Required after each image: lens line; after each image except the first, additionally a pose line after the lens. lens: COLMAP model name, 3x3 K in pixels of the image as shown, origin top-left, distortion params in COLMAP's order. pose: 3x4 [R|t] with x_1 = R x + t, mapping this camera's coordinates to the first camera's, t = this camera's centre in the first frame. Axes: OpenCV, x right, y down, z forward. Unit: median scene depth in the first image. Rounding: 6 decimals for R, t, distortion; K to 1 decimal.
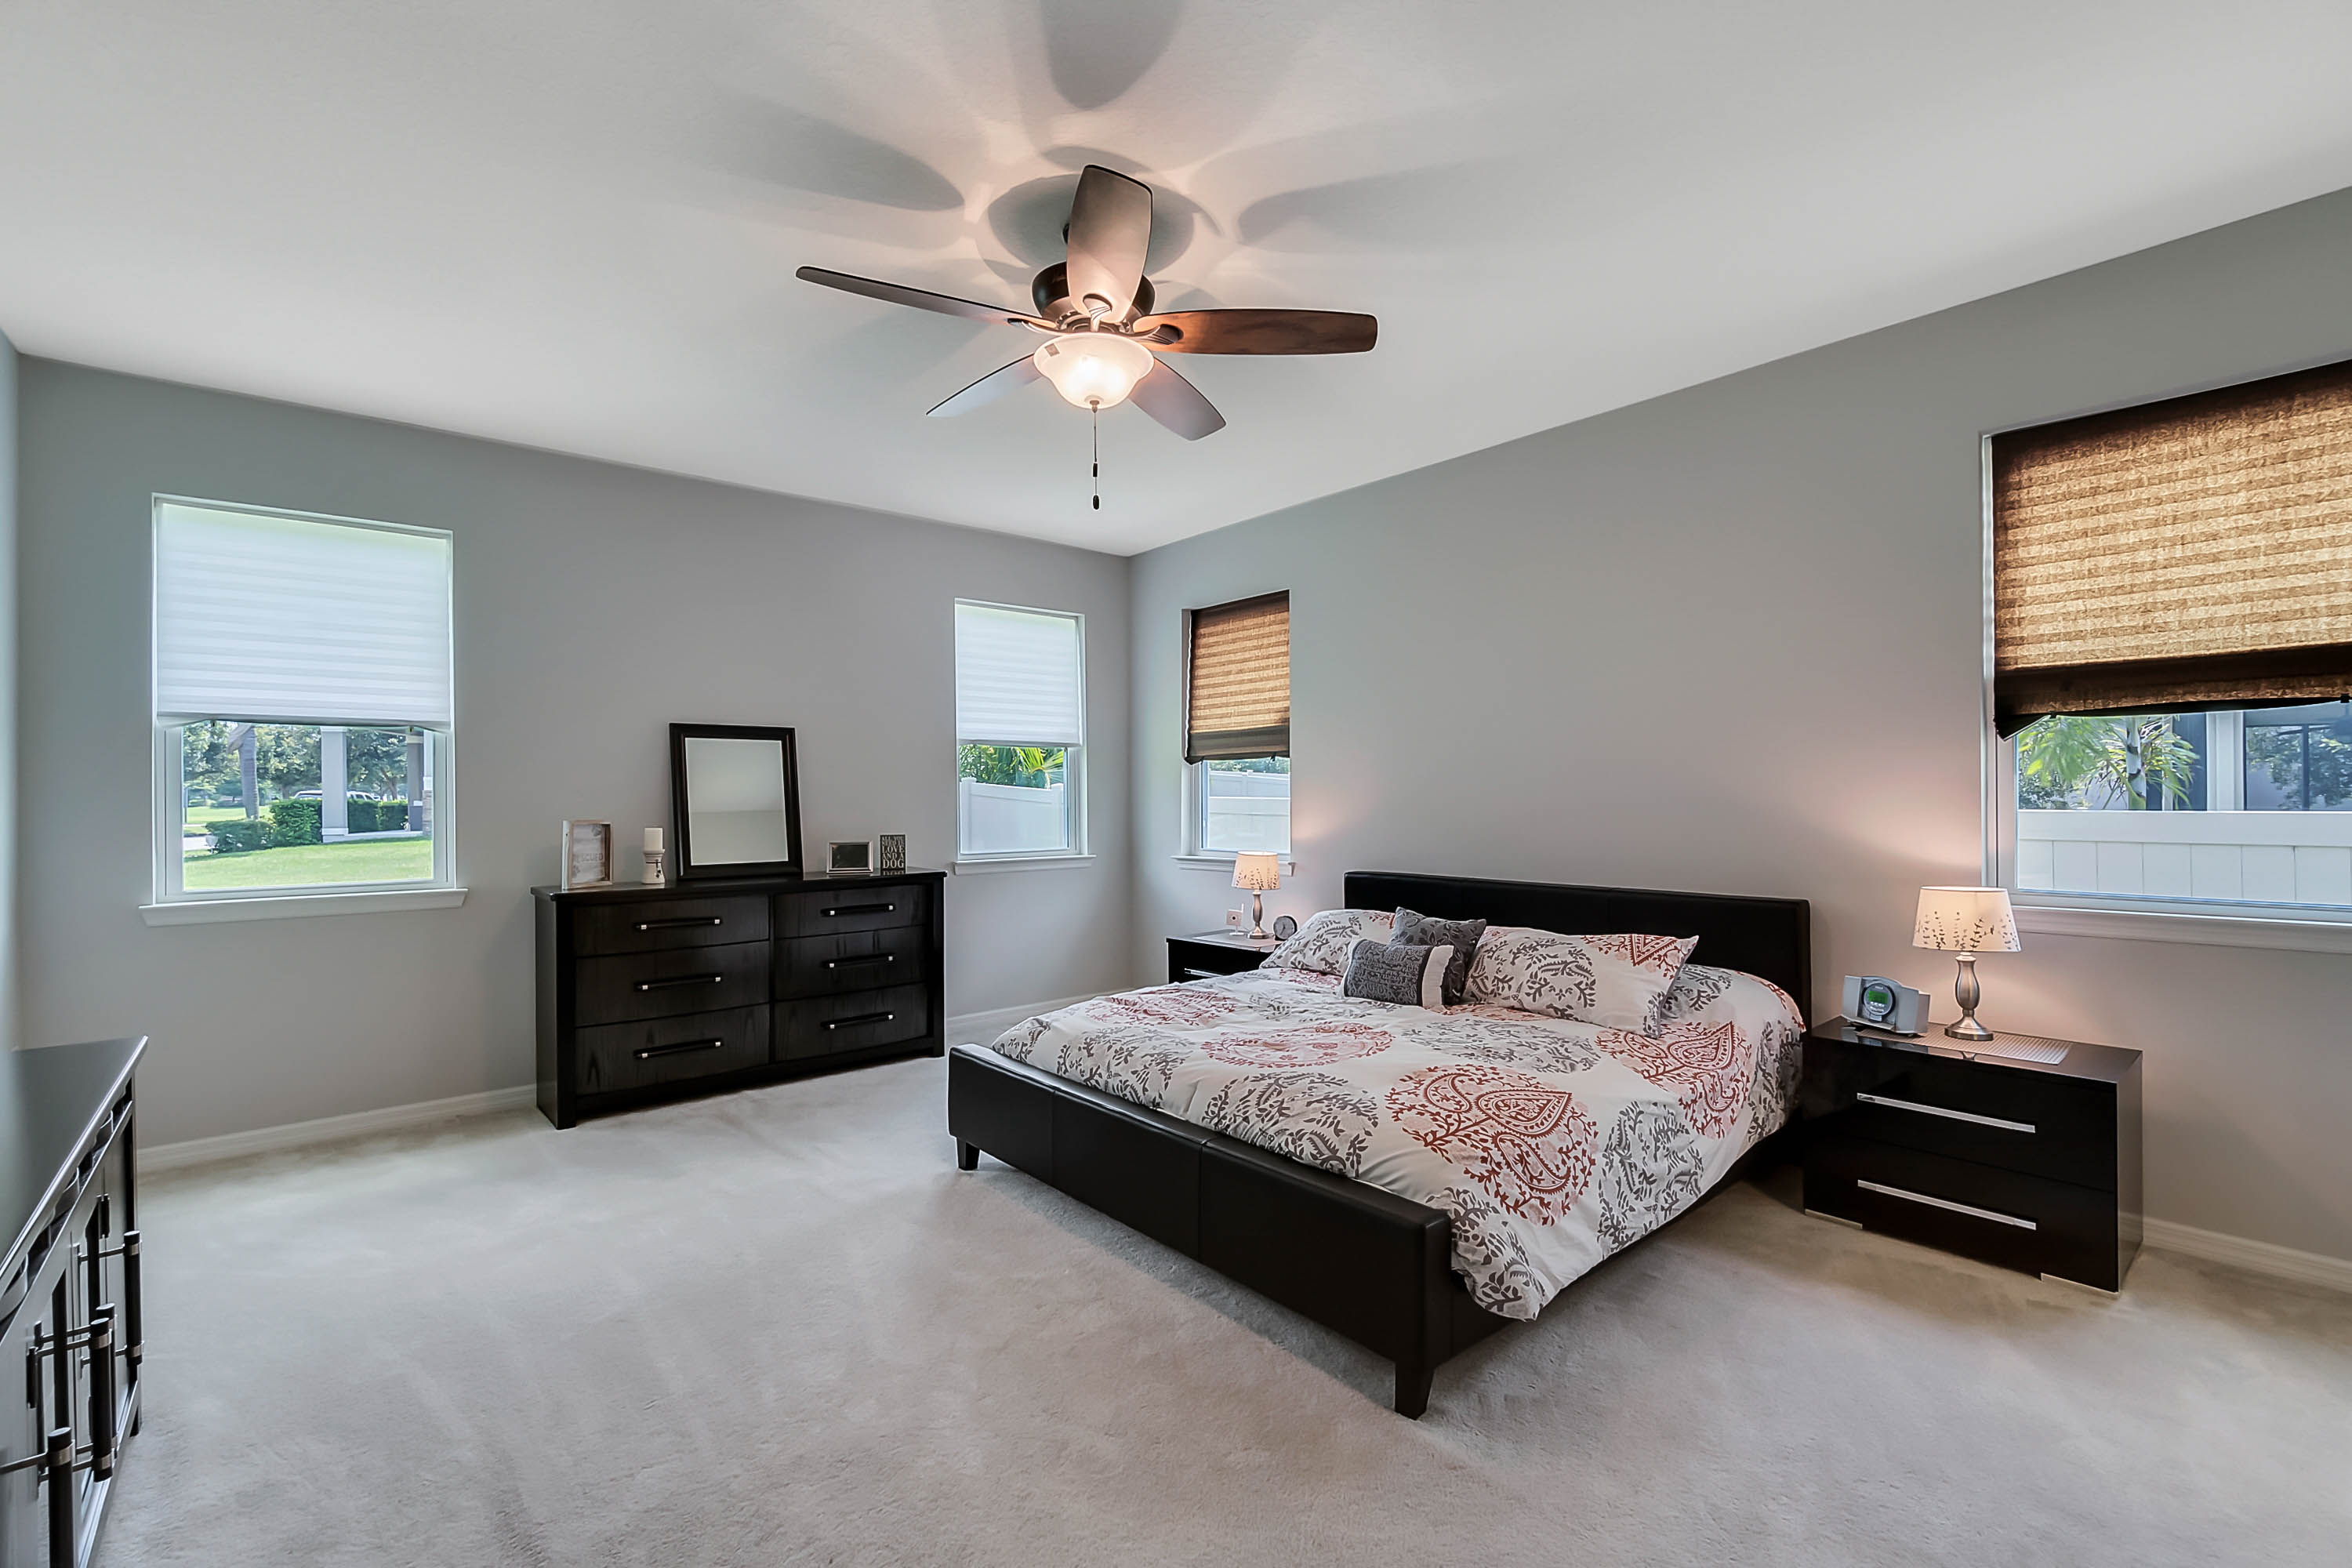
lens RADIAL K [[1027.3, 0, 1165.0], [0, 1027.3, 798.8], [0, 0, 1]] dist [-0.001875, -0.001405]
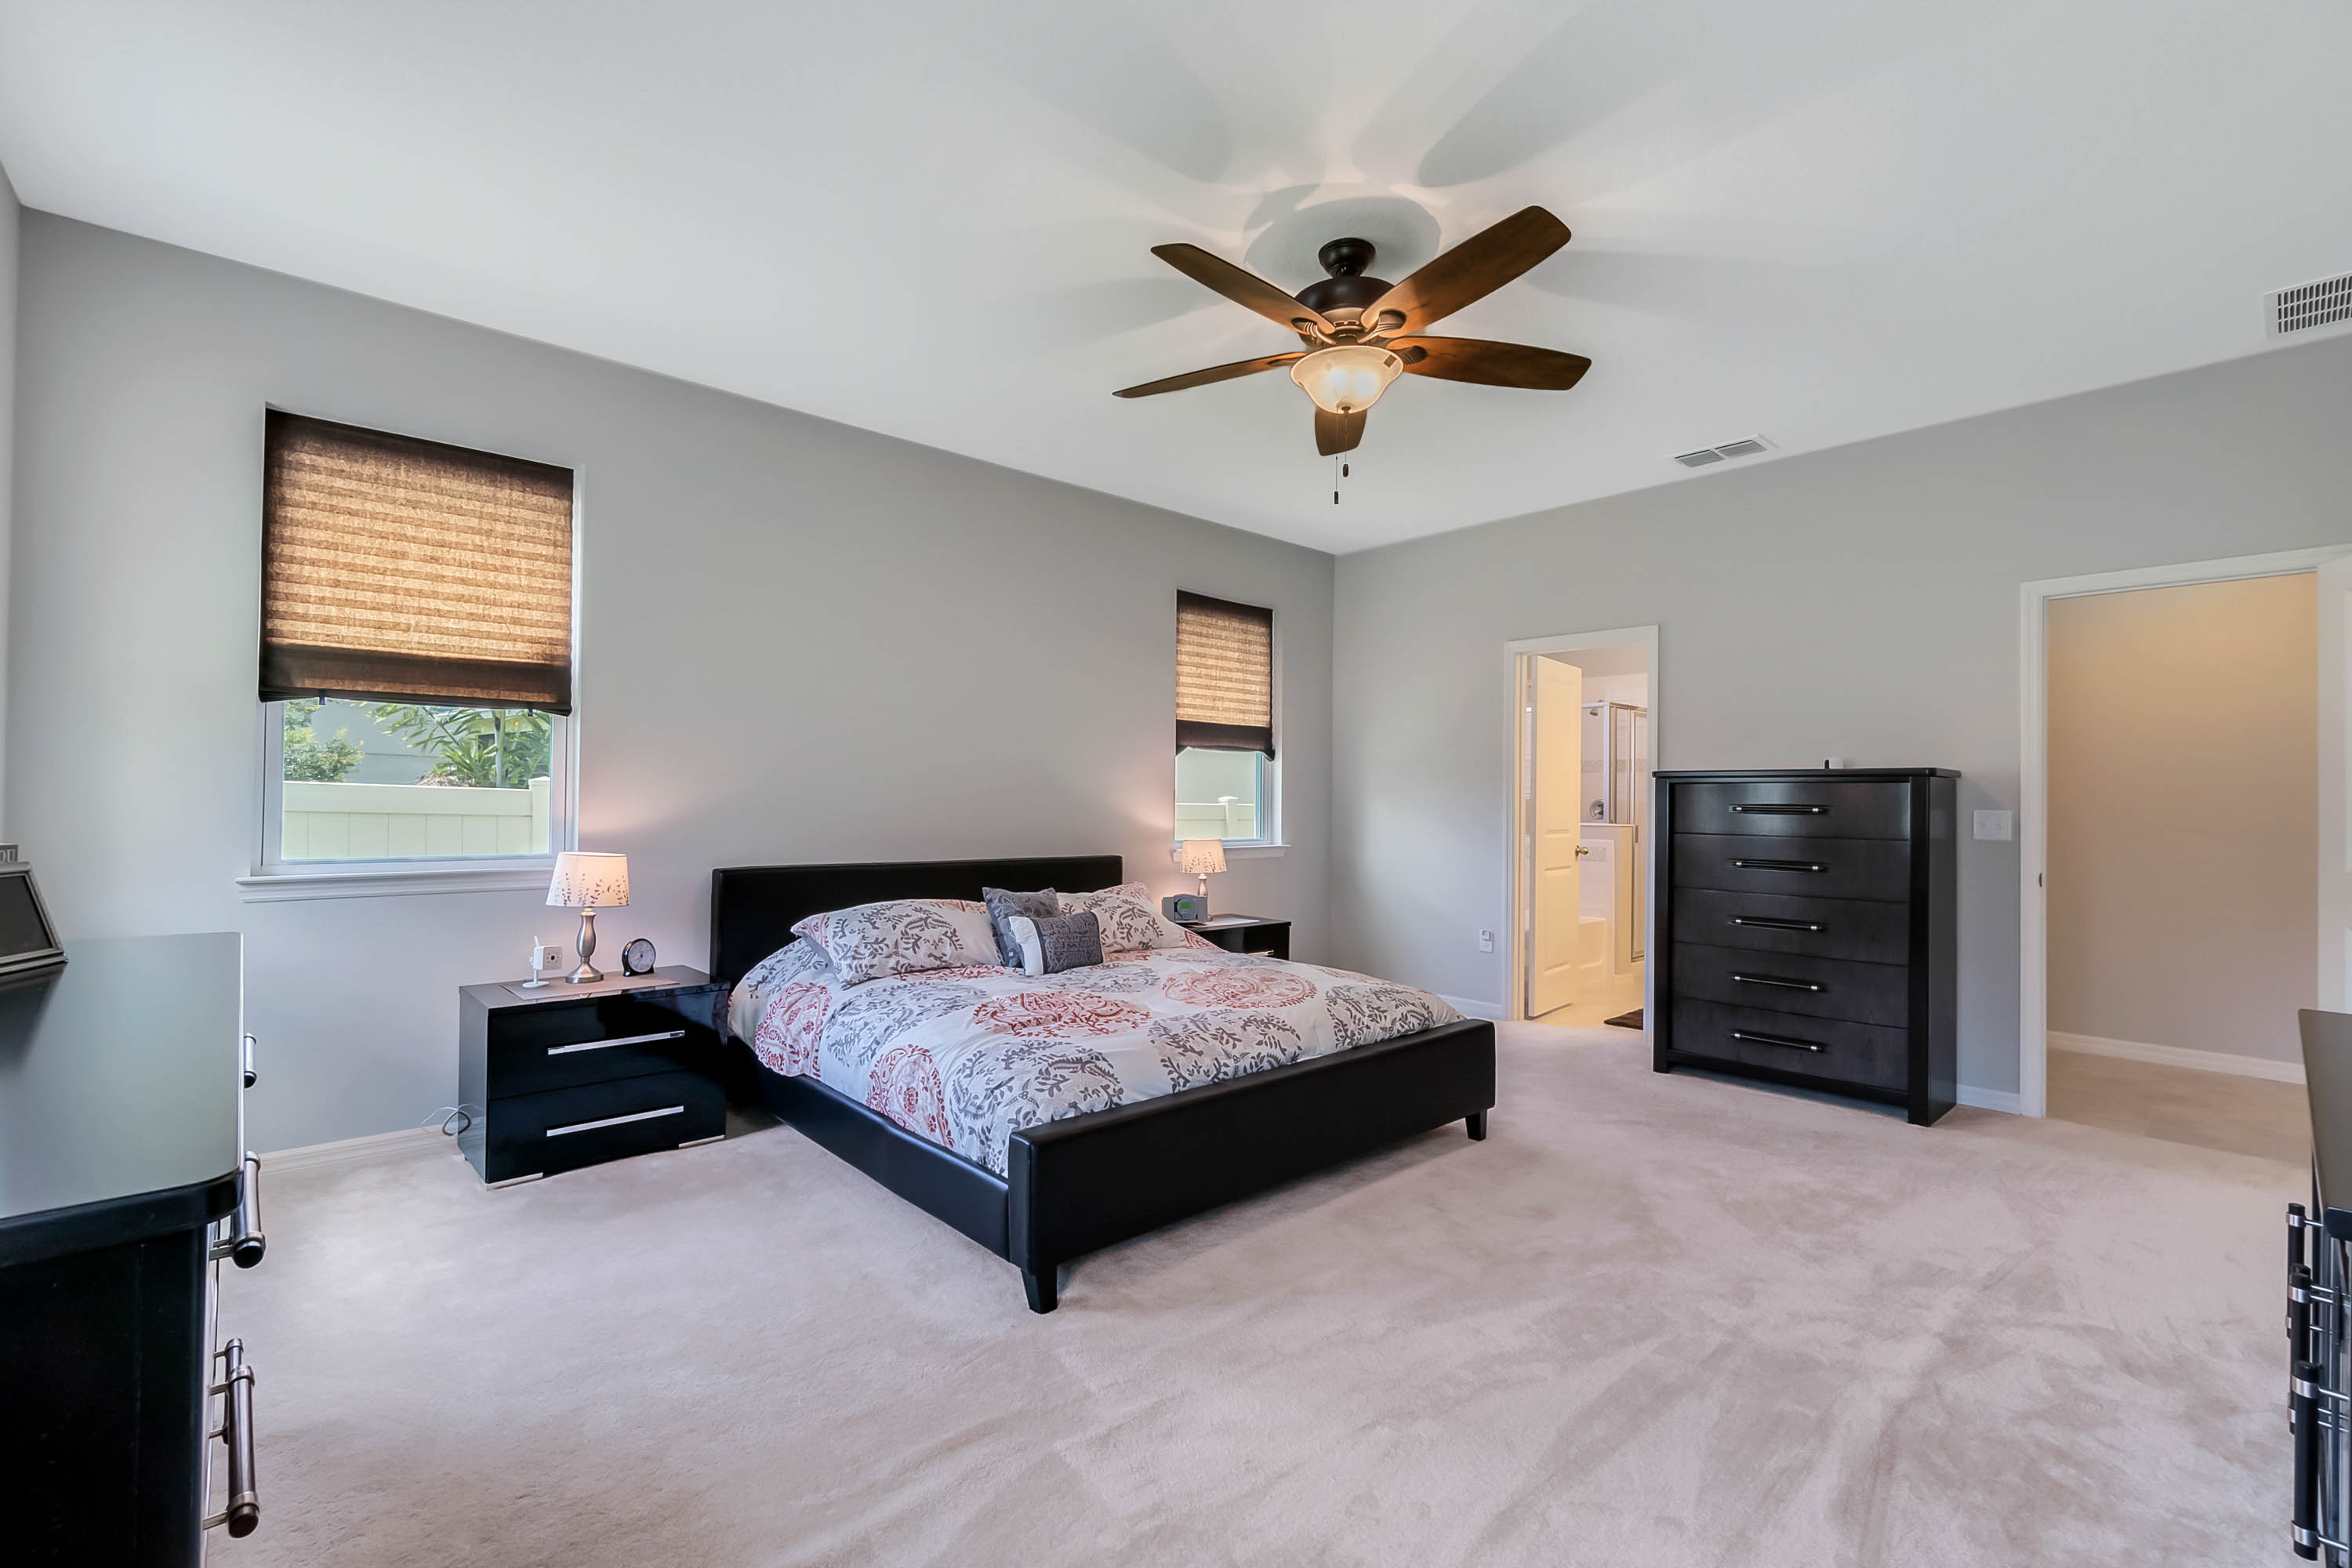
lens RADIAL K [[1027.3, 0, 1188.4], [0, 1027.3, 791.2], [0, 0, 1]] dist [-0.001875, -0.001405]
pose [[-0.050976, 0.016540, 0.998563, -1.008348], [-0.010162, 0.999802, -0.017080, 0.032138], [-0.998648, -0.011018, -0.050798, 1.079174]]
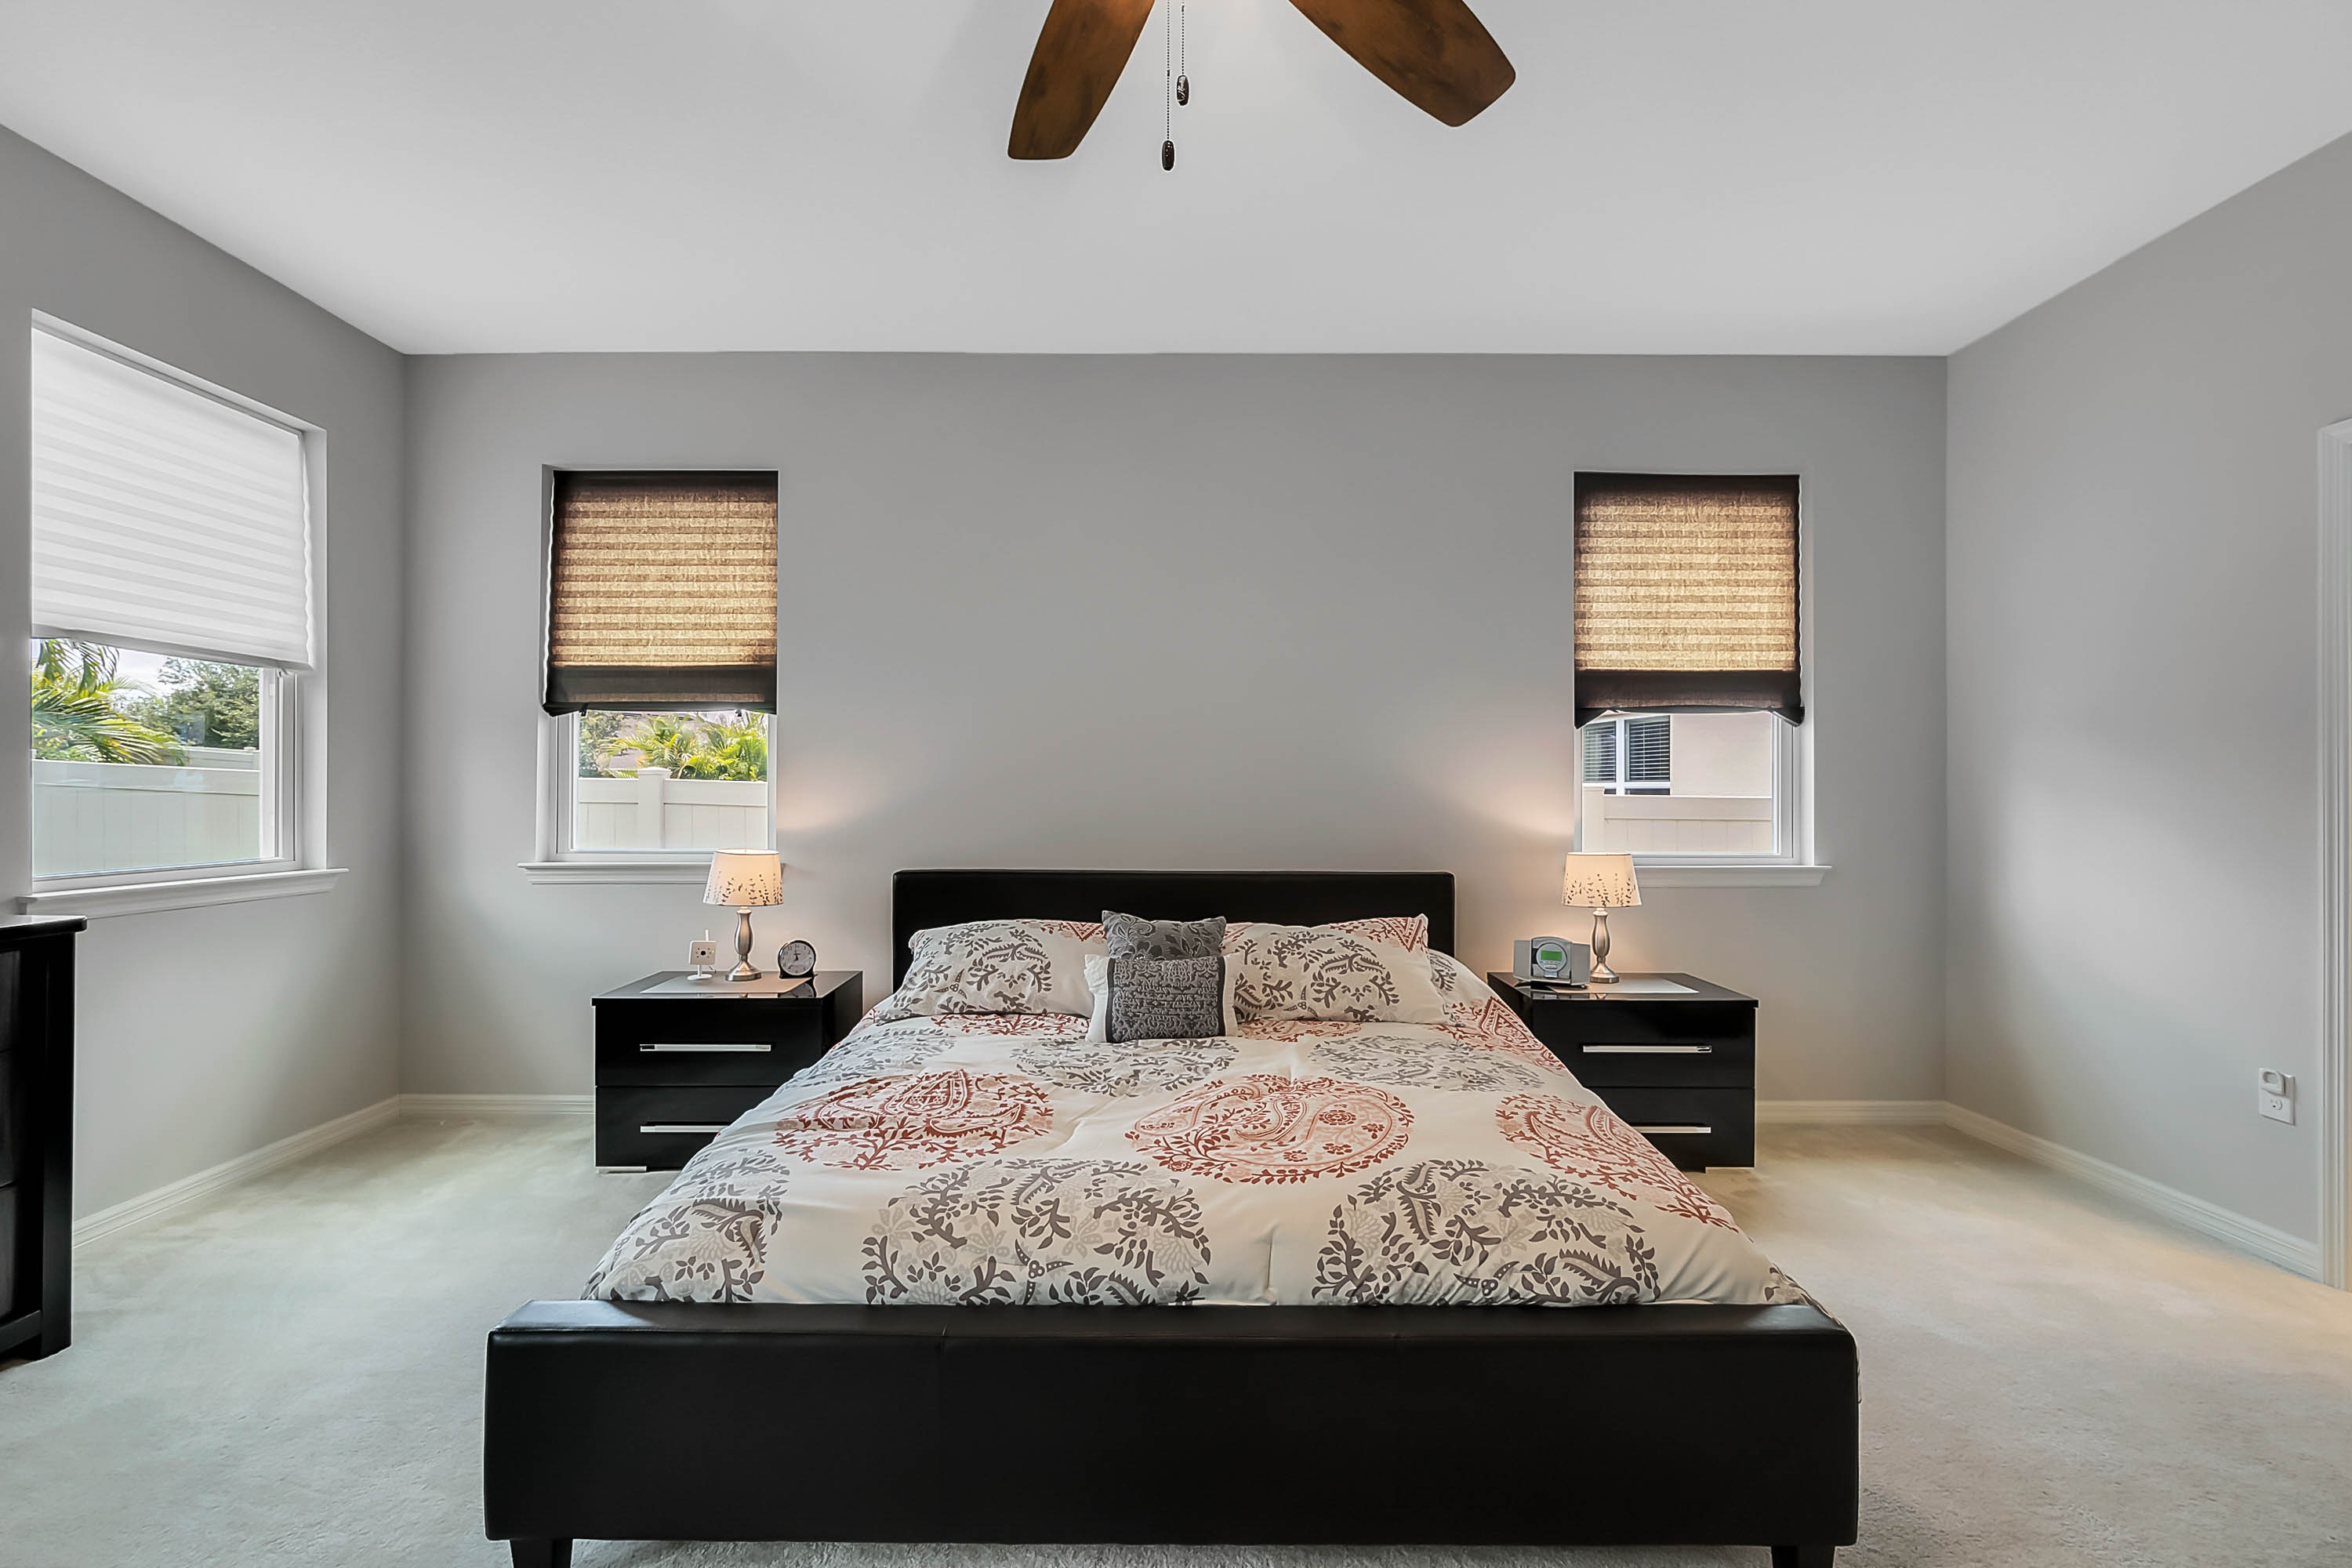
lens RADIAL K [[1027.3, 0, 1178.6], [0, 1027.3, 788.3], [0, 0, 1]] dist [-0.001875, -0.001405]
pose [[0.641626, 0.011154, 0.766937, -0.405370], [-0.006735, 0.999938, -0.008908, 0.026634], [-0.766988, 0.000550, 0.641661, 0.596967]]
